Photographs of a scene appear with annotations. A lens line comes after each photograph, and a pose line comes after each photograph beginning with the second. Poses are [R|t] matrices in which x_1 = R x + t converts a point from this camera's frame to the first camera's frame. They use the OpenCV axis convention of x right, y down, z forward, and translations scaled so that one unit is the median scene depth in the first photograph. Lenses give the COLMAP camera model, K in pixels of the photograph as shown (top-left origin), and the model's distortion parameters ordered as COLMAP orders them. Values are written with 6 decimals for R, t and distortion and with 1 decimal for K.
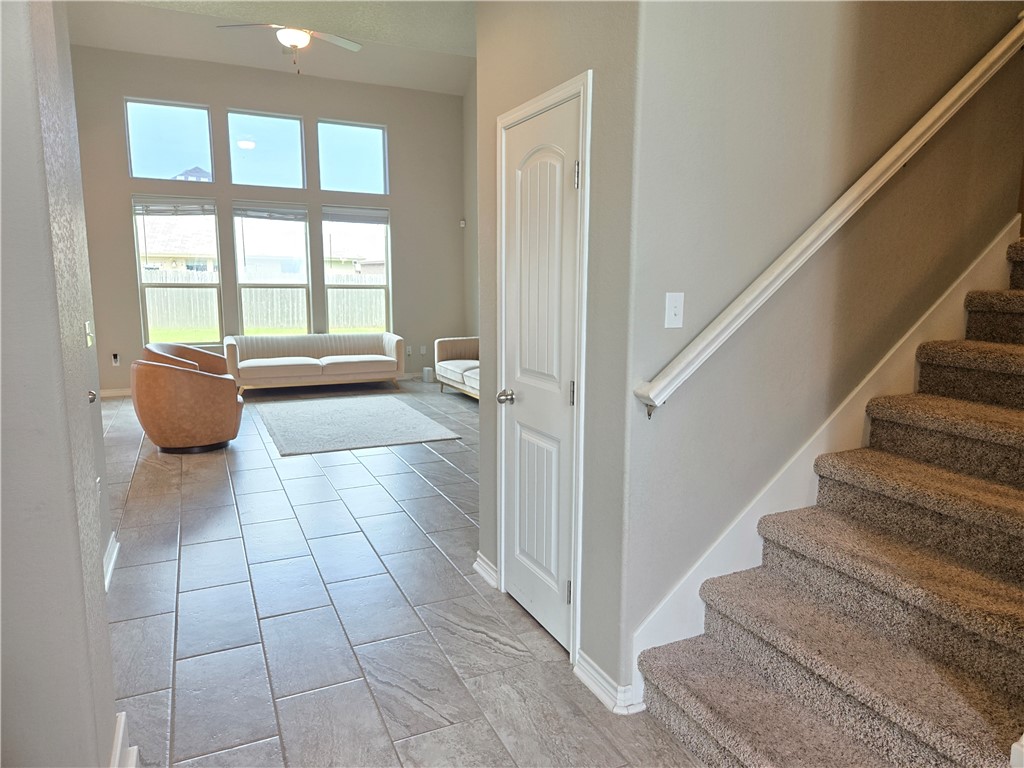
lens RADIAL K [[681.3, 0, 522.7], [0, 681.3, 382.0], [0, 0, 1]] dist [0.050315, -0.008980]
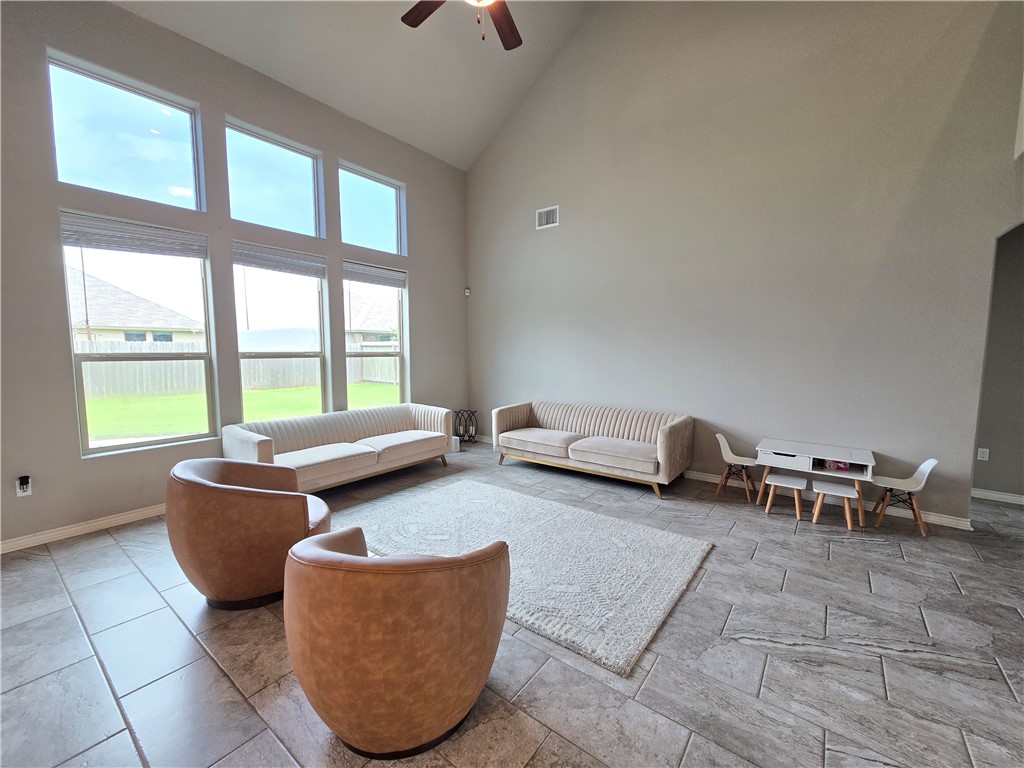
lens RADIAL K [[420.2, 0, 519.4], [0, 420.2, 385.3], [0, 0, 1]] dist [0.000006, 0.002801]
pose [[0.889214, -0.044731, 0.455299, -0.354929], [0.071178, 0.996617, -0.041101, -0.068232], [-0.451920, 0.068954, 0.889389, 0.465033]]
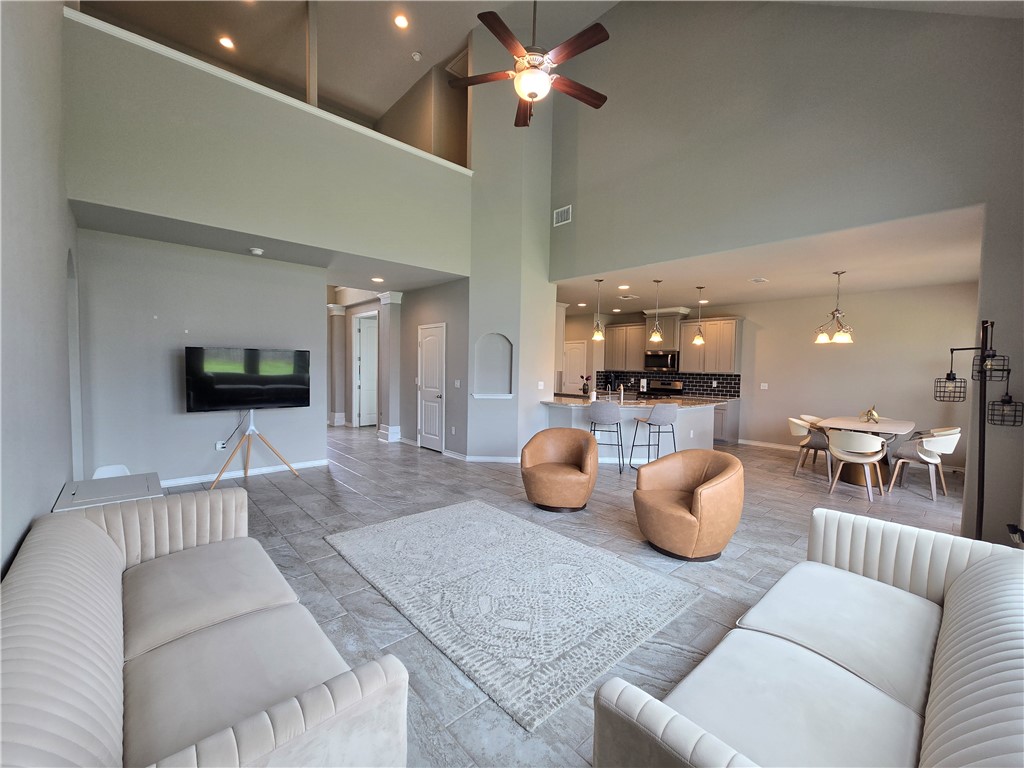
lens RADIAL K [[420.2, 0, 514.3], [0, 420.2, 385.4], [0, 0, 1]] dist [0.000006, 0.002801]
pose [[-0.959429, -0.009209, -0.281800, -0.122893], [-0.064430, 0.980181, 0.187333, -0.168336], [0.274490, 0.197889, -0.941008, 1.101951]]
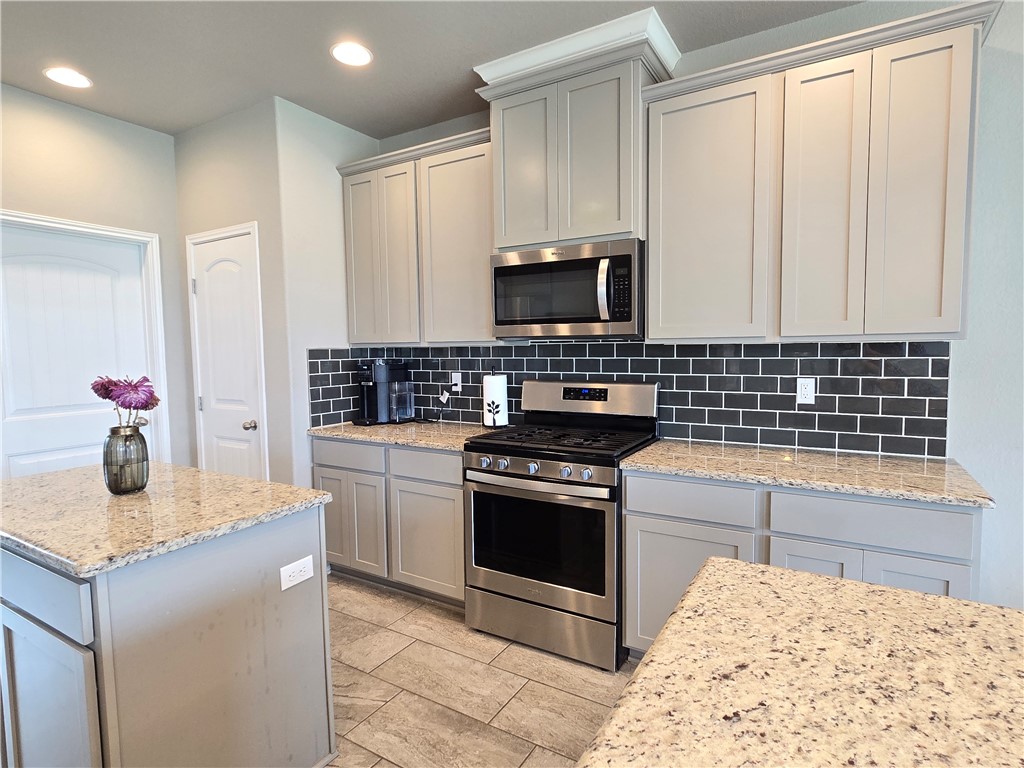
lens RADIAL K [[550.3, 0, 512.6], [0, 550.3, 384.0], [0, 0, 1]] dist [0.001811, -0.000972]
pose [[-0.842630, 0.044790, -0.536627, -0.583473], [-0.069995, 0.978970, 0.191618, -0.062092], [0.533925, 0.199024, -0.821775, 0.444809]]
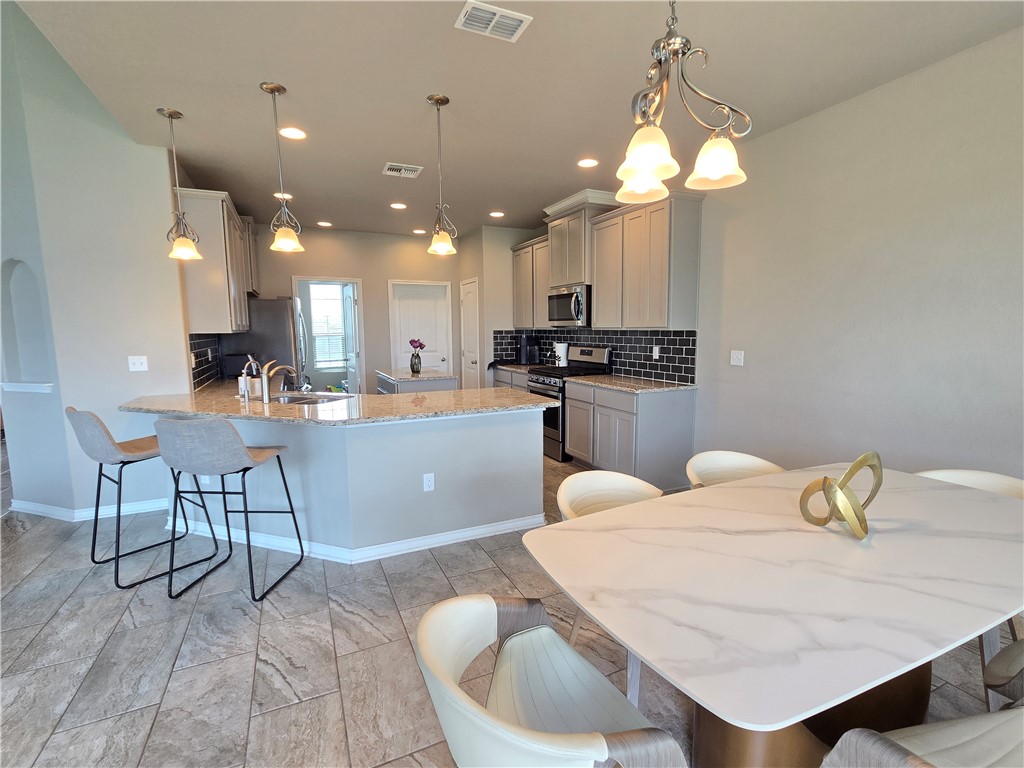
lens RADIAL K [[476.6, 0, 514.0], [0, 476.6, 385.7], [0, 0, 1]] dist [-0.000482, 0.001598]
pose [[-0.999729, 0.001446, 0.023236, -0.715842], [0.007595, 0.963723, 0.266798, -0.120095], [-0.022007, 0.266902, -0.963472, 0.805580]]
